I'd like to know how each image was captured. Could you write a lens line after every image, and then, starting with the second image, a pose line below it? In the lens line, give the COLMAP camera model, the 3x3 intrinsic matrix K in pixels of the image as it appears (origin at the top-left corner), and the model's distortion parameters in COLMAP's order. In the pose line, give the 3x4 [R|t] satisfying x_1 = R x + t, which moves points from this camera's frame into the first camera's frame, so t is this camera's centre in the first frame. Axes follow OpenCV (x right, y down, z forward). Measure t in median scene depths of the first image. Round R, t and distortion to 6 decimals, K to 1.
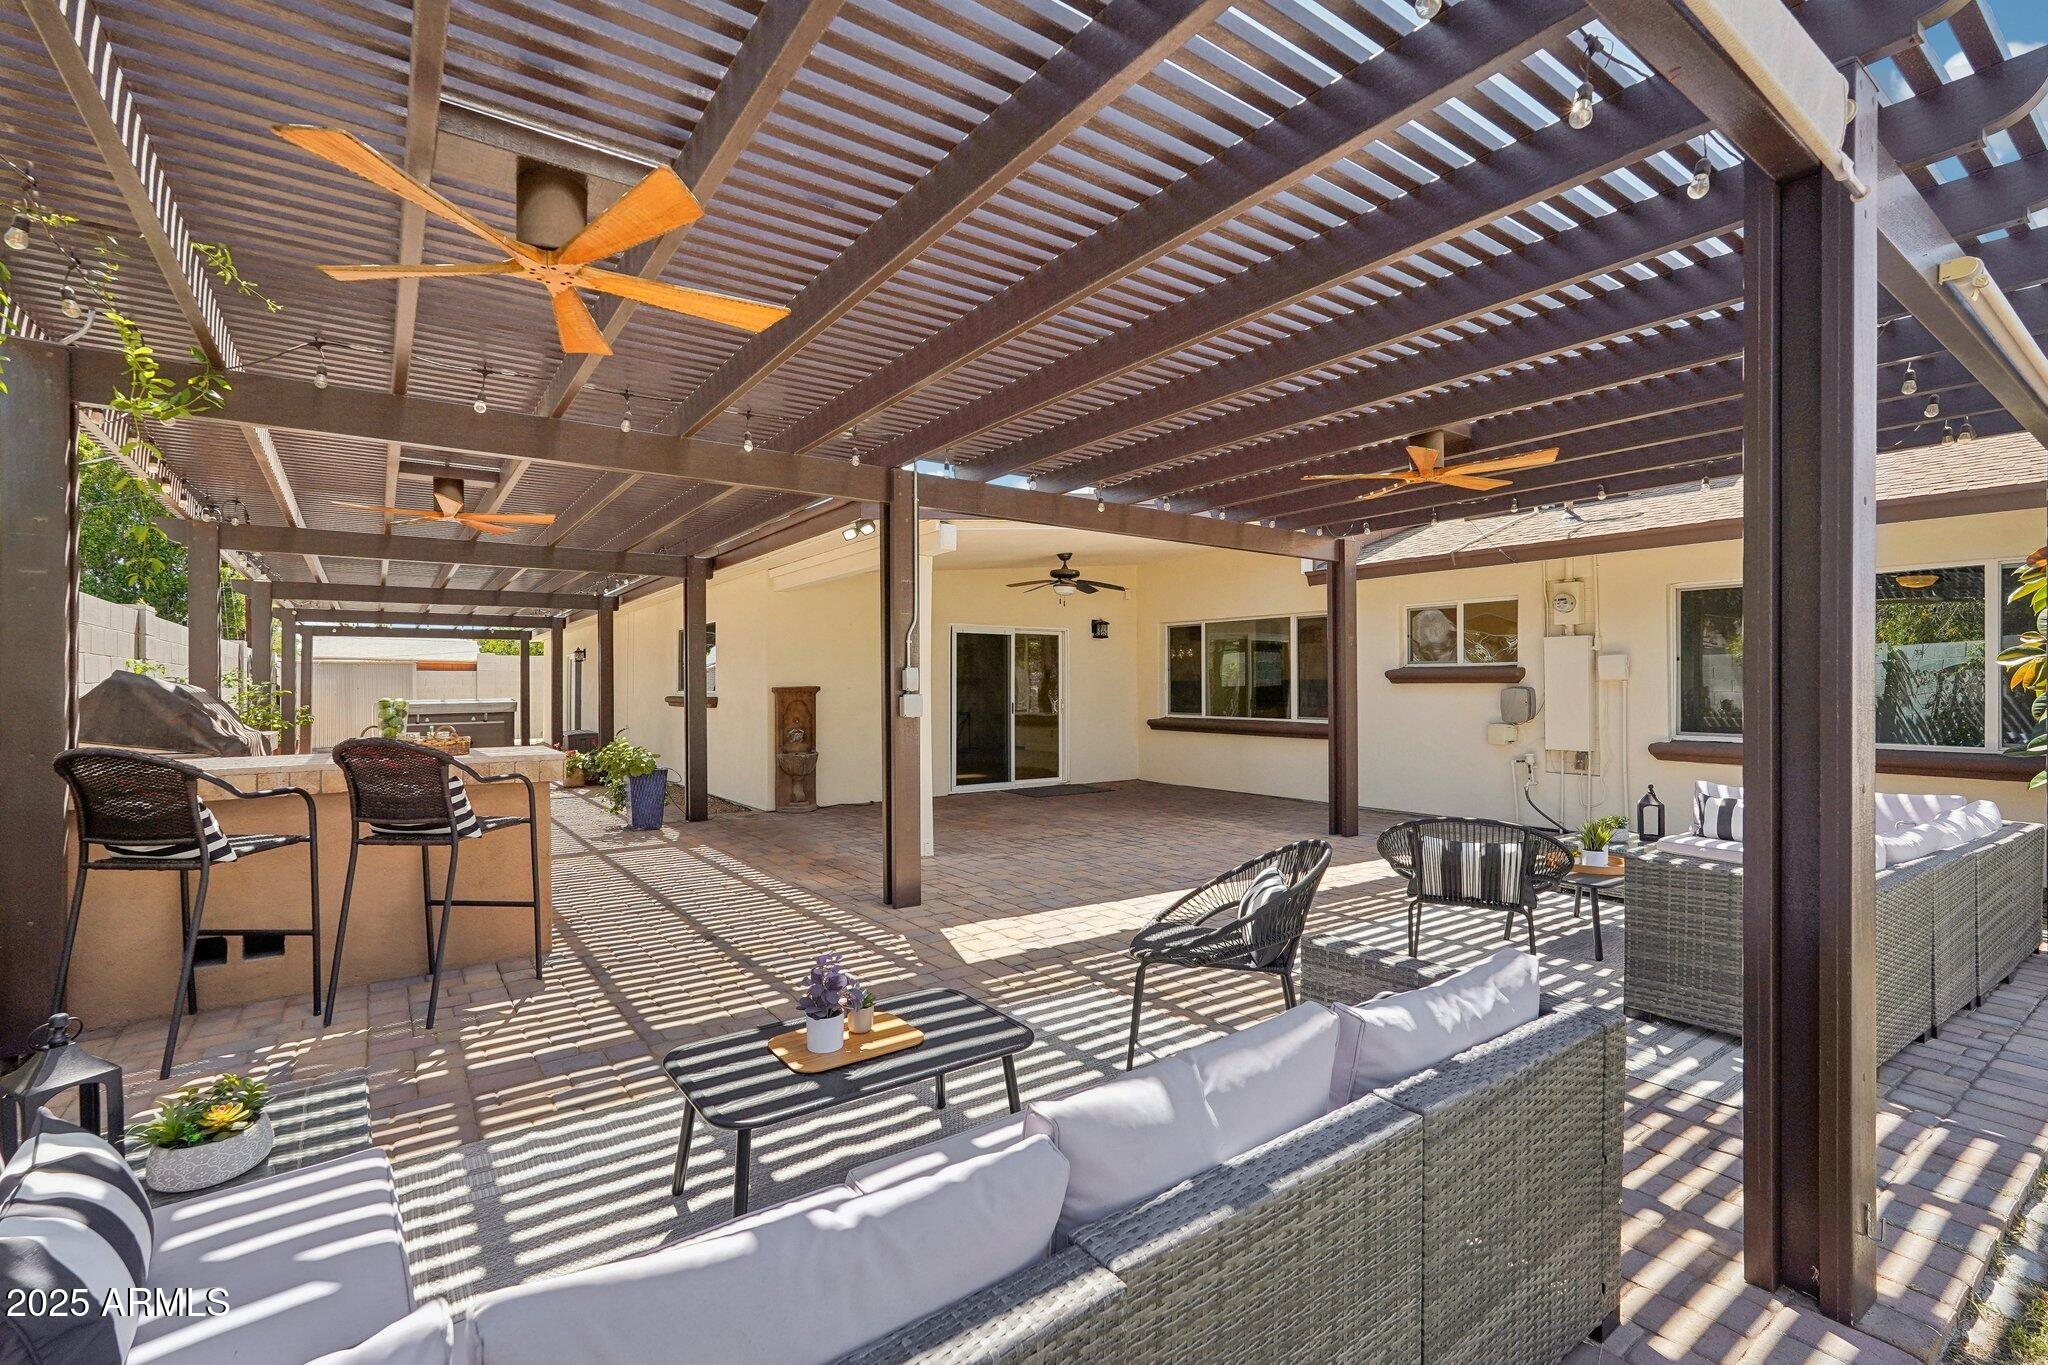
lens RADIAL K [[918.2, 0, 1016.7], [0, 918.2, 688.2], [0, 0, 1]] dist [0.003513, 0.001302]
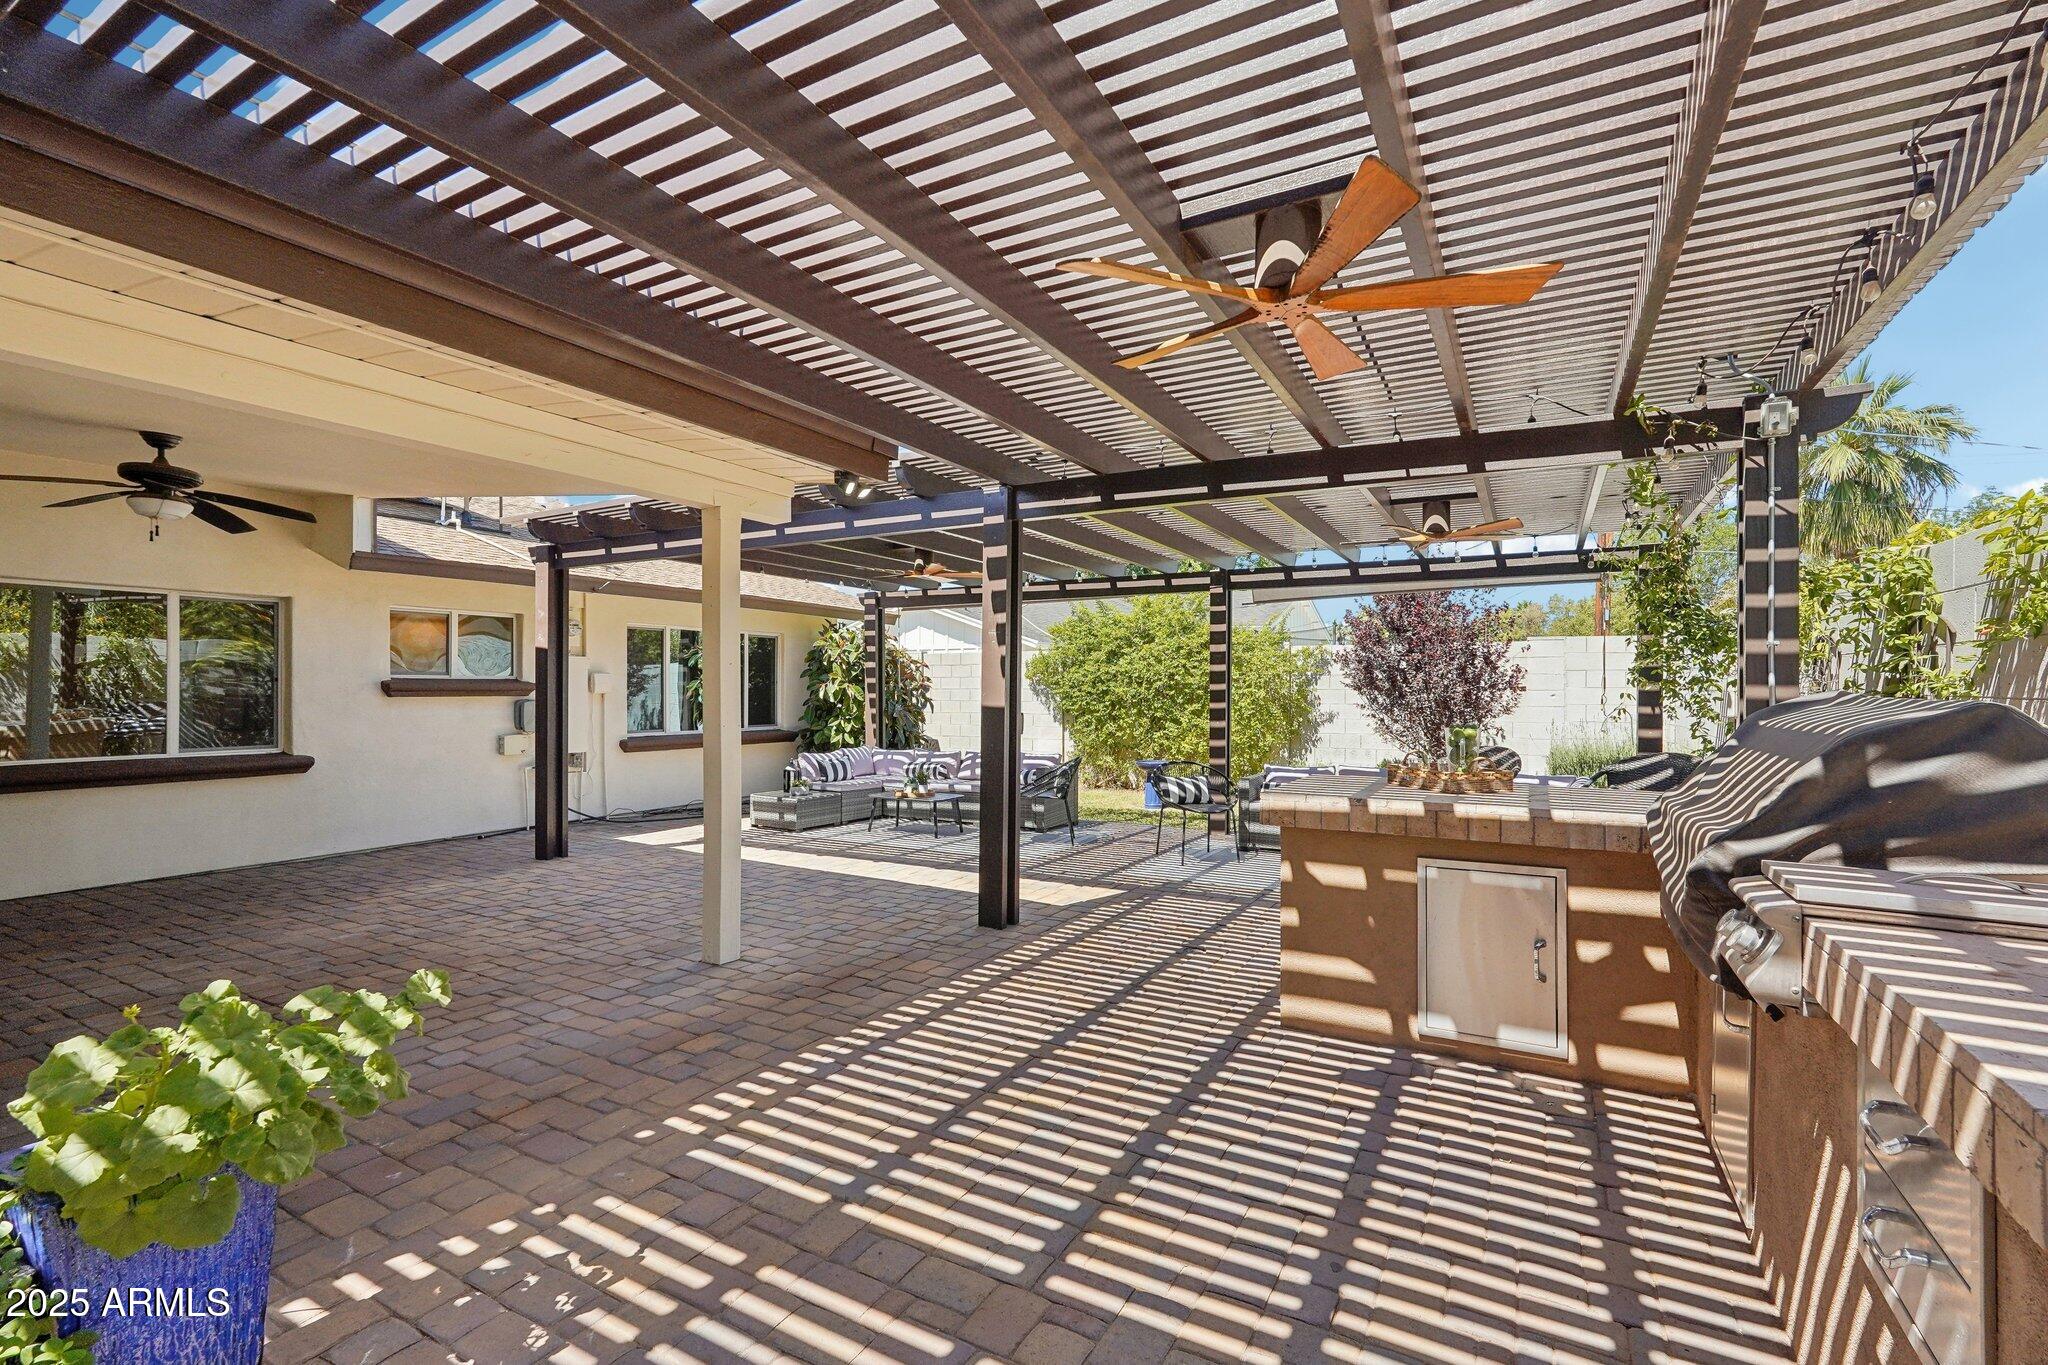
lens RADIAL K [[918.2, 0, 1024.7], [0, 918.2, 678.9], [0, 0, 1]] dist [0.003513, 0.001302]
pose [[-0.430938, 0.010795, 0.902317, -0.637681], [0.004219, 0.999942, -0.009948, -0.010750], [-0.902372, -0.000480, -0.430959, 0.863357]]
